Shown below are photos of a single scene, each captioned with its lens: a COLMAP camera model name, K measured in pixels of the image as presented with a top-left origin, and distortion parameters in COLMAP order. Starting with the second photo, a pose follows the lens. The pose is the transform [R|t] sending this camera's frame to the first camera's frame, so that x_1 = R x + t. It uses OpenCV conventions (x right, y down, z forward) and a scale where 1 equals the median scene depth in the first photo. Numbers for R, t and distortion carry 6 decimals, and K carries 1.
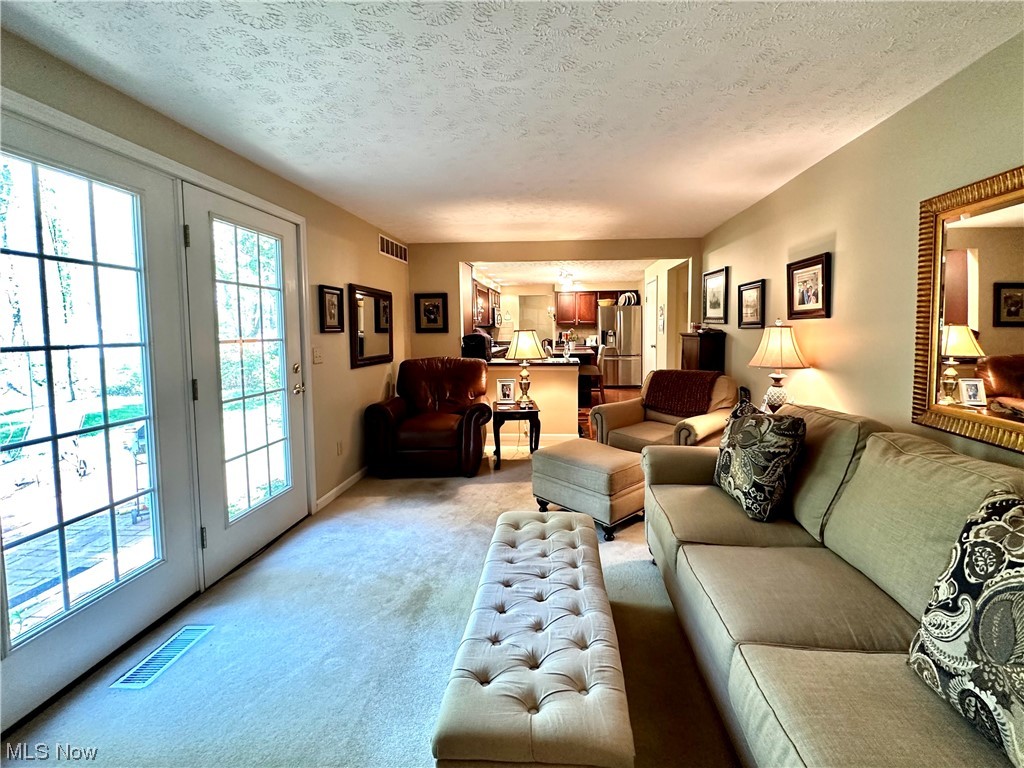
lens RADIAL K [[417.5, 0, 515.9], [0, 417.5, 383.8], [0, 0, 1]] dist [-0.009155, 0.000554]
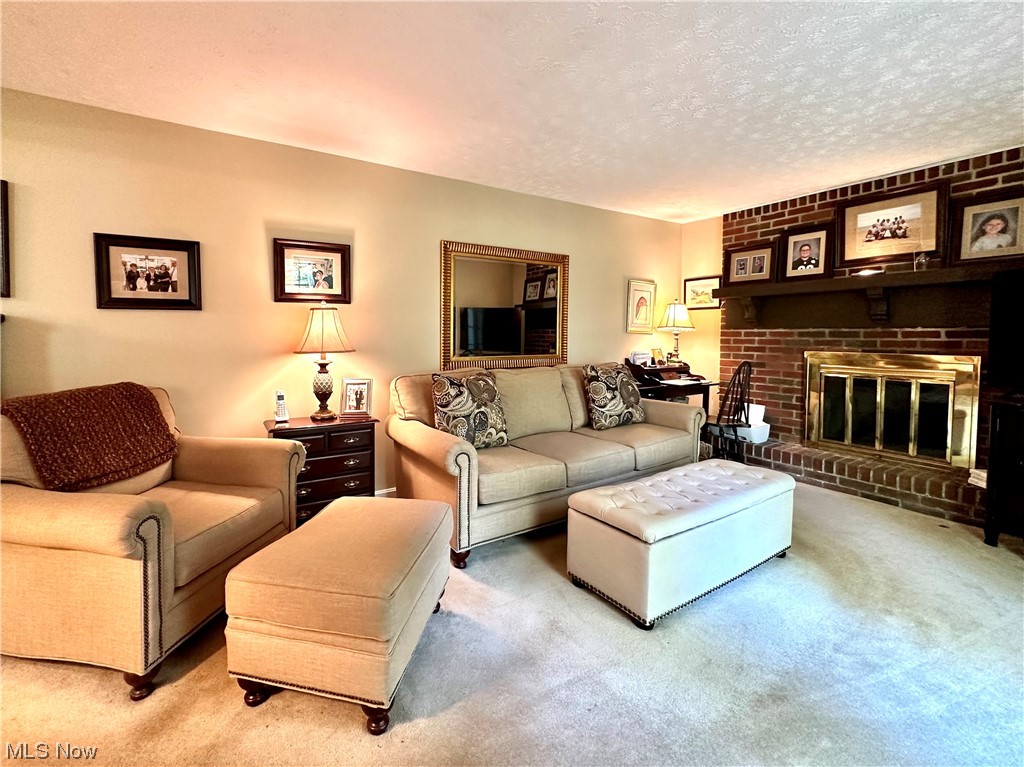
lens RADIAL K [[442.4, 0, 481.5], [0, 442.4, 353.9], [0, 0, 1]] dist [-0.002819, 0.001310]
pose [[-0.604872, -0.024407, 0.795949, -0.429233], [0.109935, 0.987400, 0.113822, -0.124312], [-0.788698, 0.156350, -0.594567, 1.485947]]
